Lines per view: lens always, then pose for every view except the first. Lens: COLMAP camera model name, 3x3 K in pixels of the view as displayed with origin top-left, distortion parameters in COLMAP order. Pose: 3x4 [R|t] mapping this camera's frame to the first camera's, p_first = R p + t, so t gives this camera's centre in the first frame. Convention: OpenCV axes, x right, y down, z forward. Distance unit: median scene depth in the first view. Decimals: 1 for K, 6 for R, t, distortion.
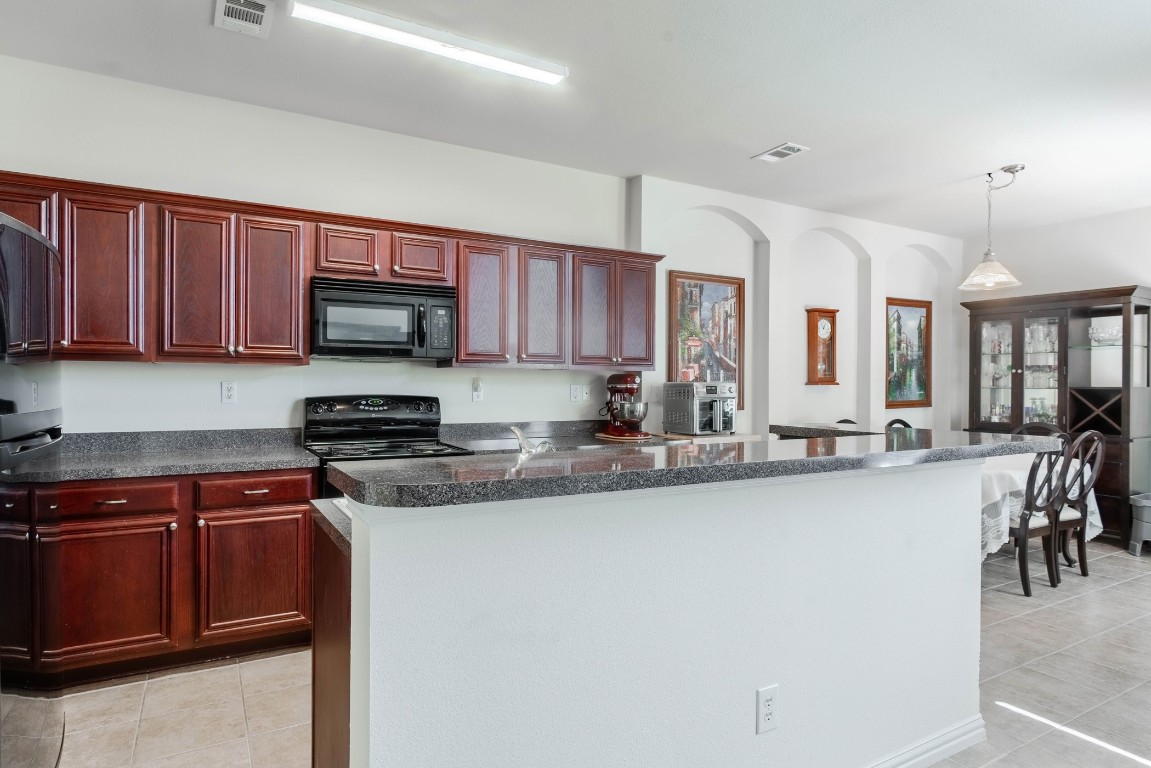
lens RADIAL K [[651.5, 0, 586.6], [0, 651.5, 390.0], [0, 0, 1]] dist [-0.014519, 0.012096]
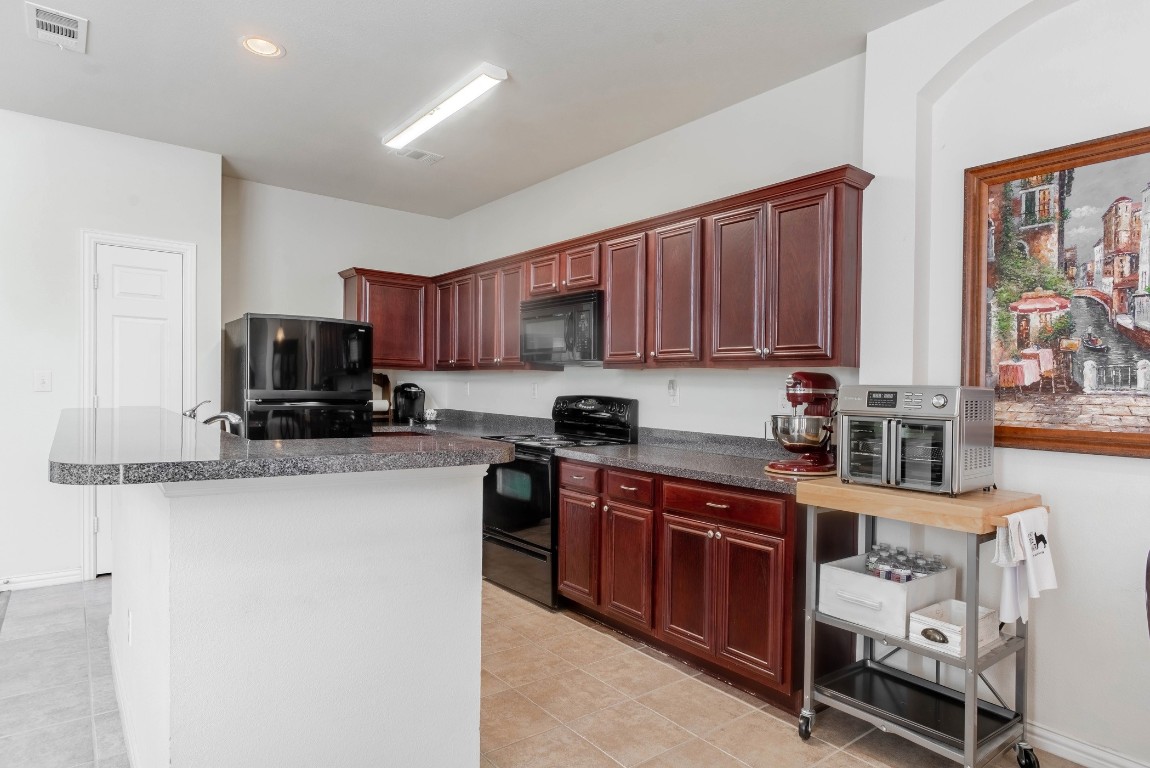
lens RADIAL K [[651.0, 0, 562.4], [0, 651.0, 406.2], [0, 0, 1]] dist [-0.014519, 0.012096]
pose [[0.119414, 0.029199, -0.992415, 0.590848], [-0.027911, 0.999271, 0.026043, -0.001276], [0.992452, 0.024590, 0.120142, 0.609126]]
